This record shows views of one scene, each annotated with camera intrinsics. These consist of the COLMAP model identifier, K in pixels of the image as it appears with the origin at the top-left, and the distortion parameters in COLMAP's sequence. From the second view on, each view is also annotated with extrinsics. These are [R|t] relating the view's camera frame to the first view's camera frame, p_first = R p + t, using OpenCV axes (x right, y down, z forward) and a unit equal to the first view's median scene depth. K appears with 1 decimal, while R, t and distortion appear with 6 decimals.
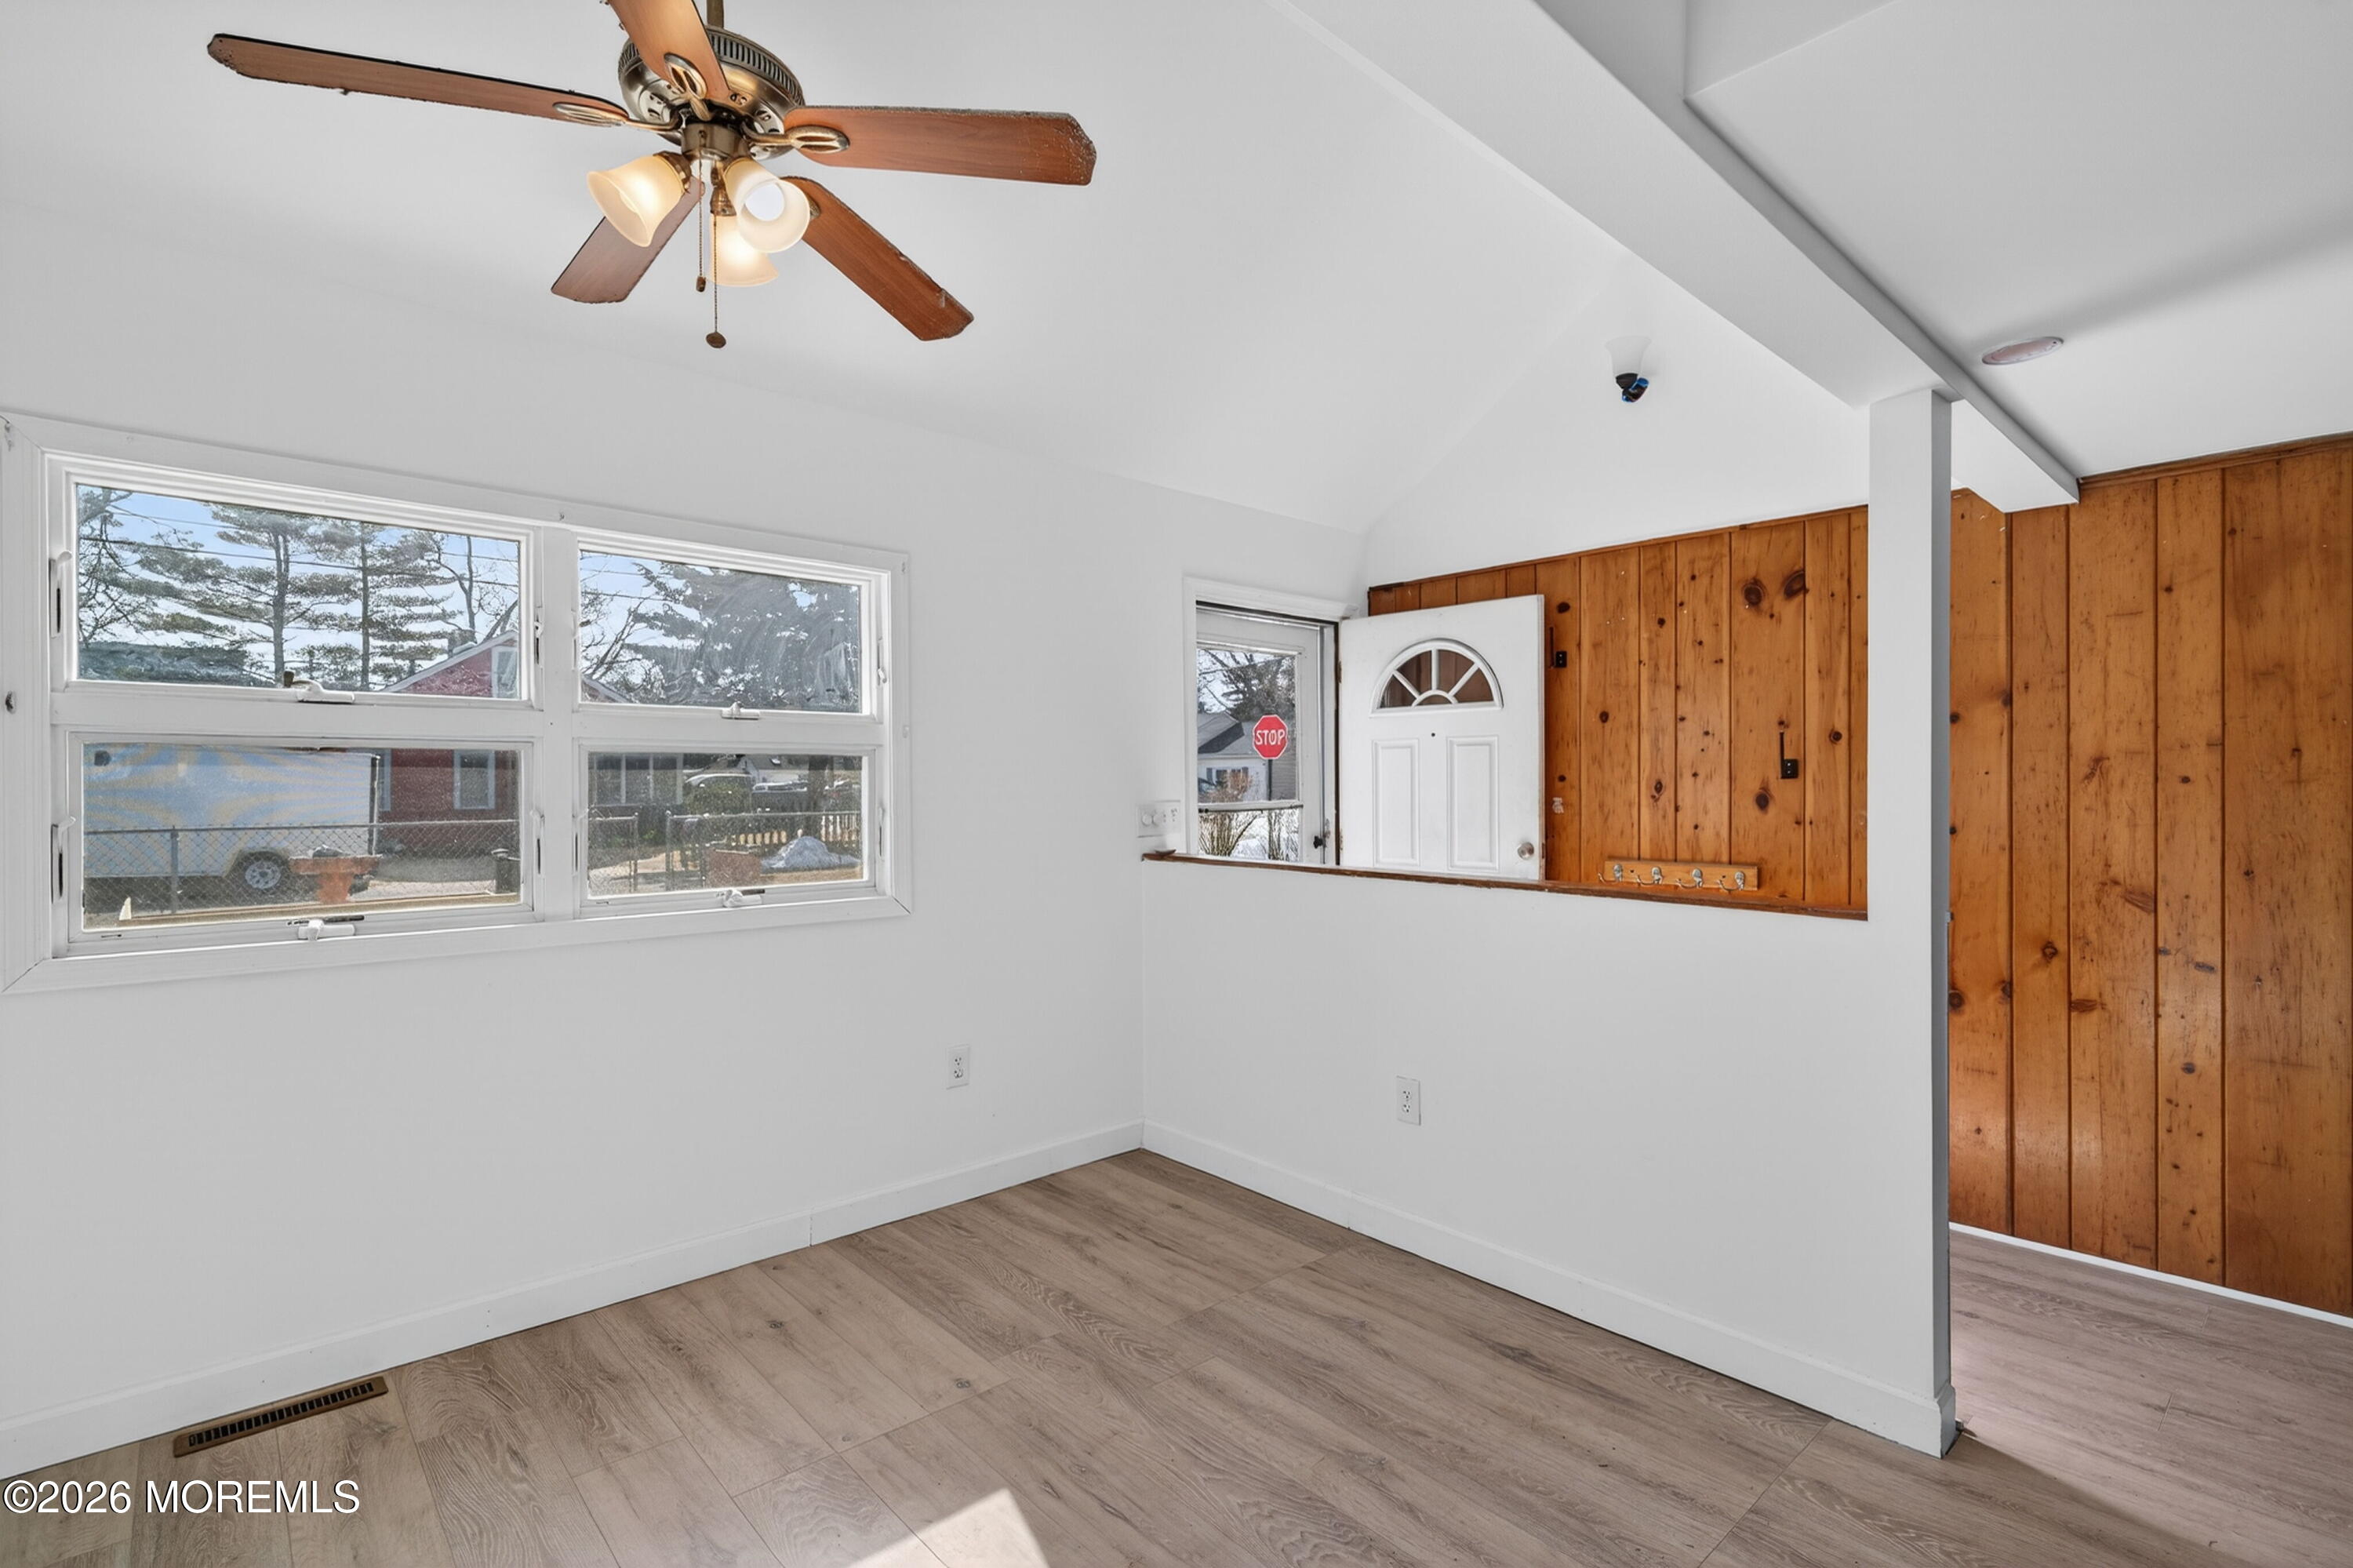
lens RADIAL K [[1093.4, 0, 1175.9], [0, 1093.4, 791.5], [0, 0, 1]] dist [0.007657, -0.002202]
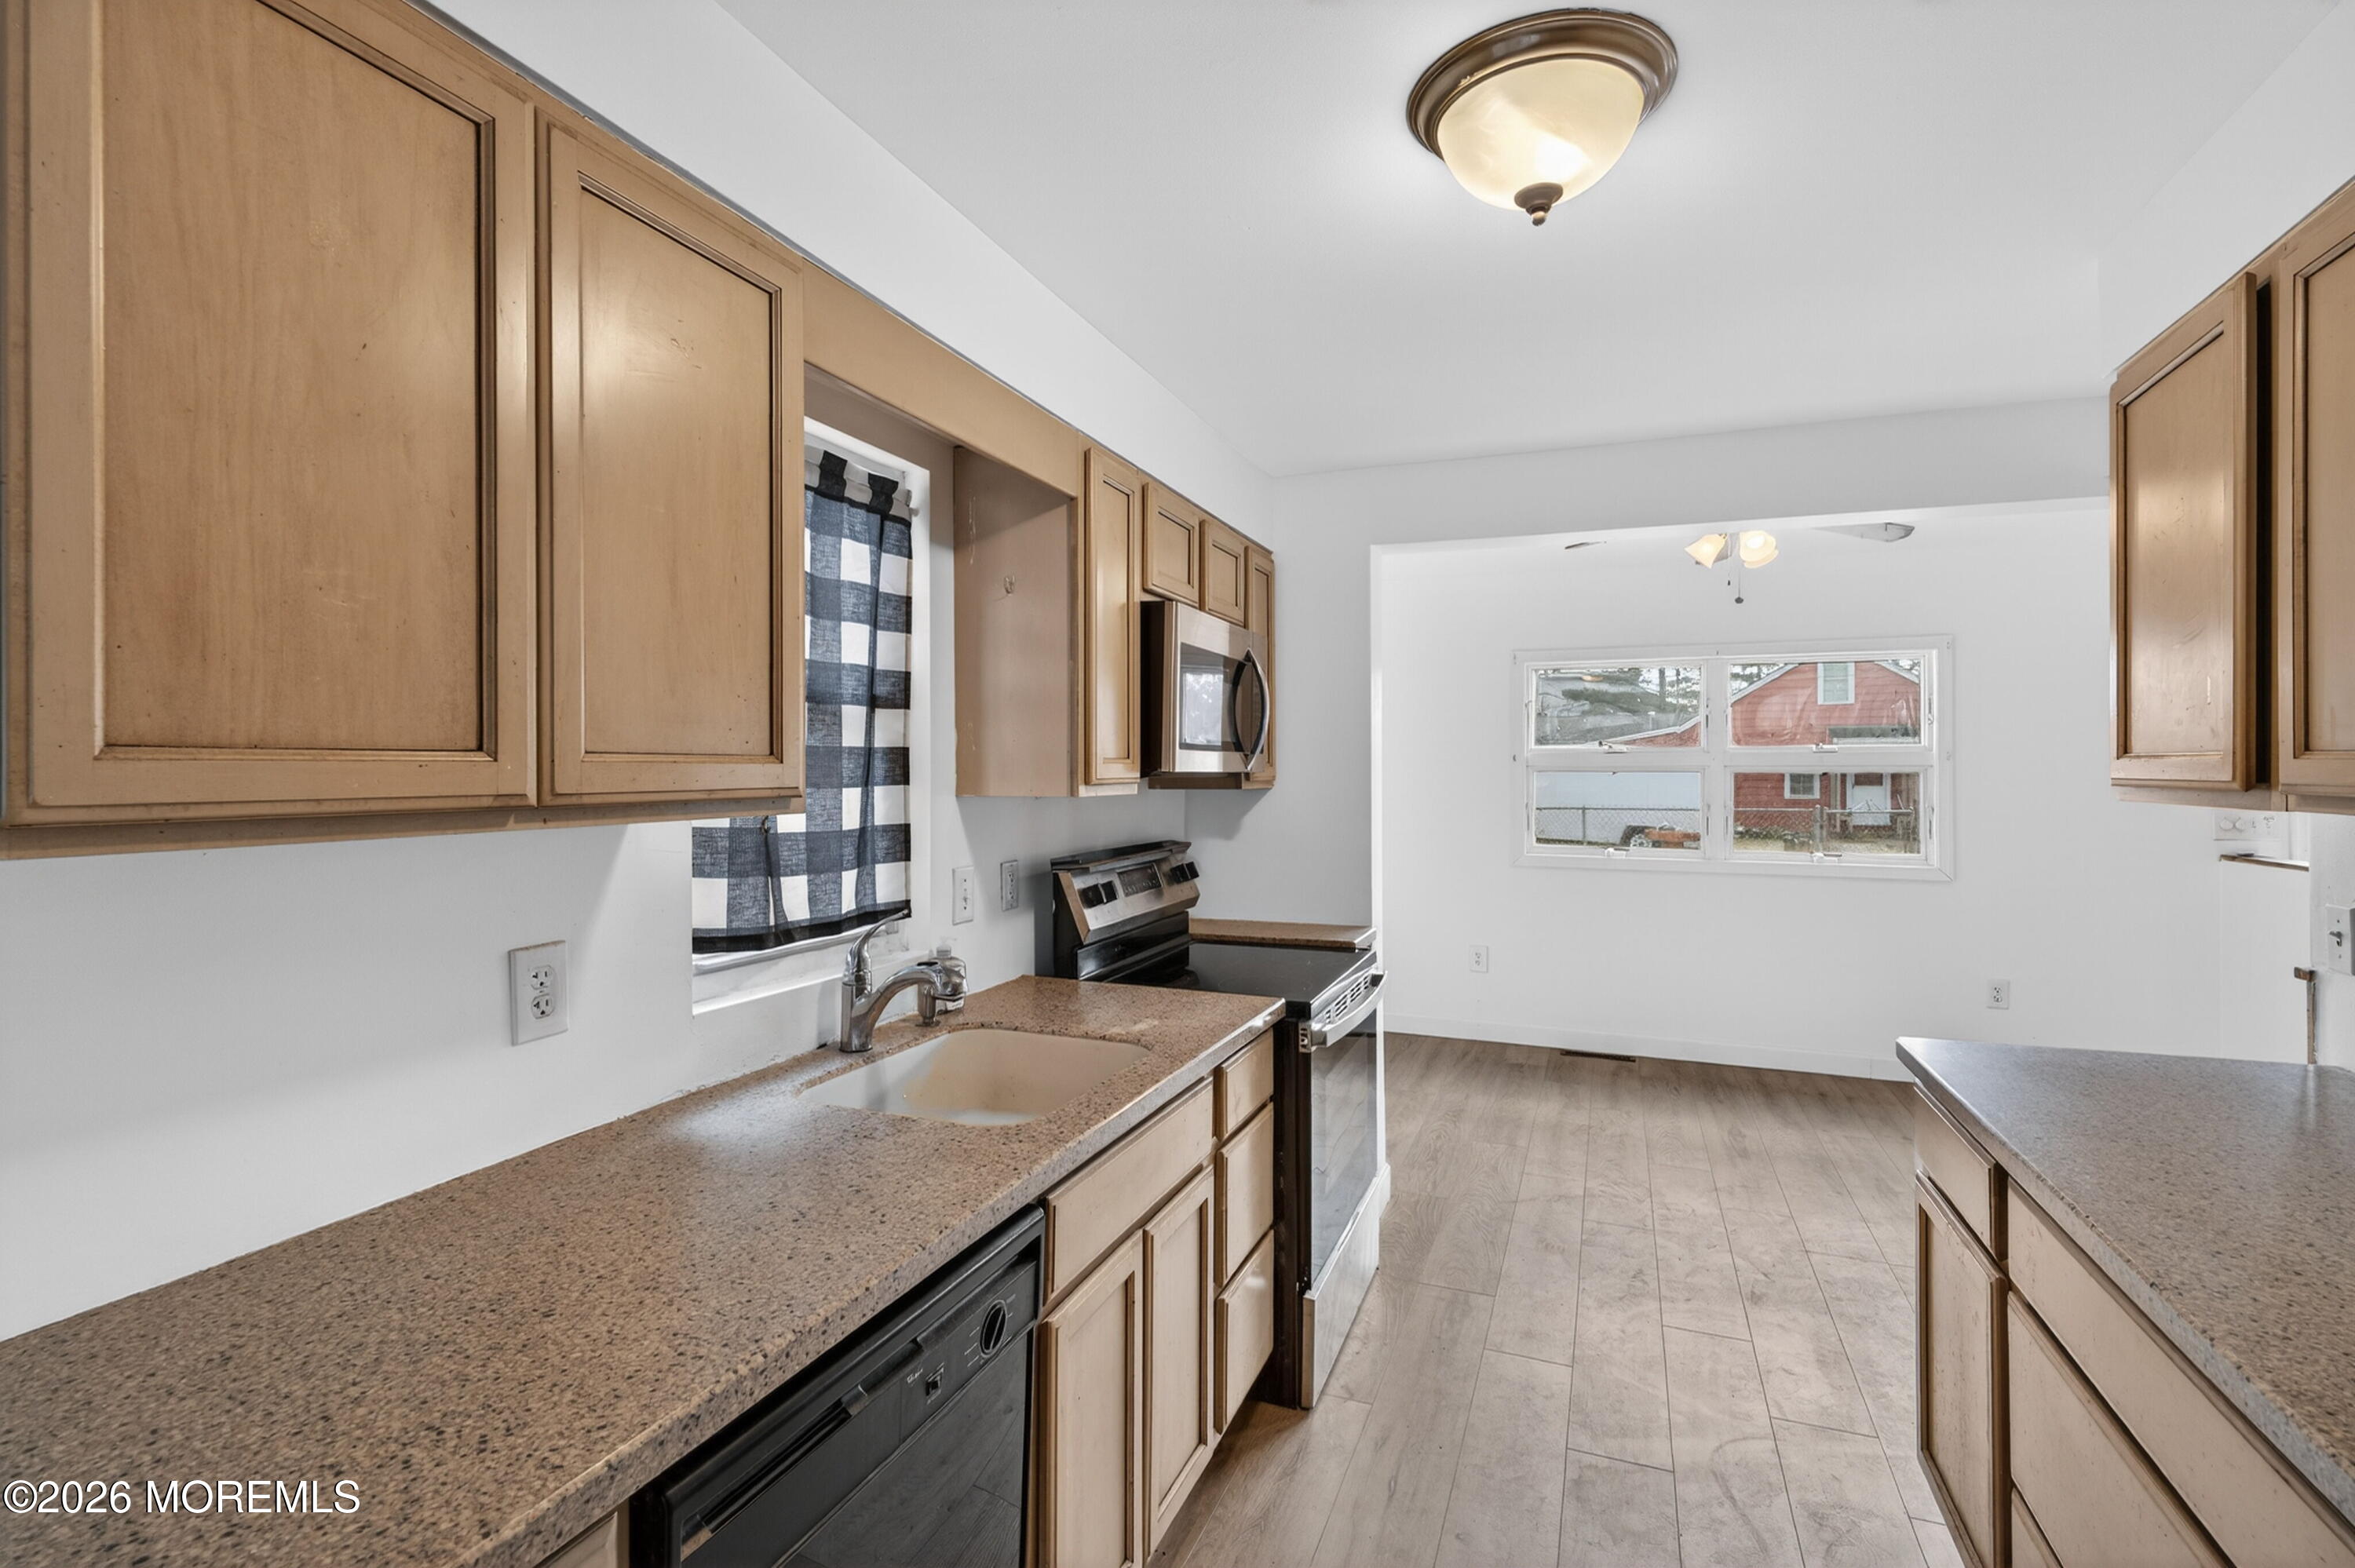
lens RADIAL K [[1094.1, 0, 1178.1], [0, 1094.1, 770.9], [0, 0, 1]] dist [0.007657, -0.002202]
pose [[0.443980, 0.000677, -0.896036, 0.635294], [-0.009756, 0.999944, -0.004078, -0.019573], [0.895983, 0.010553, 0.443962, -0.607030]]
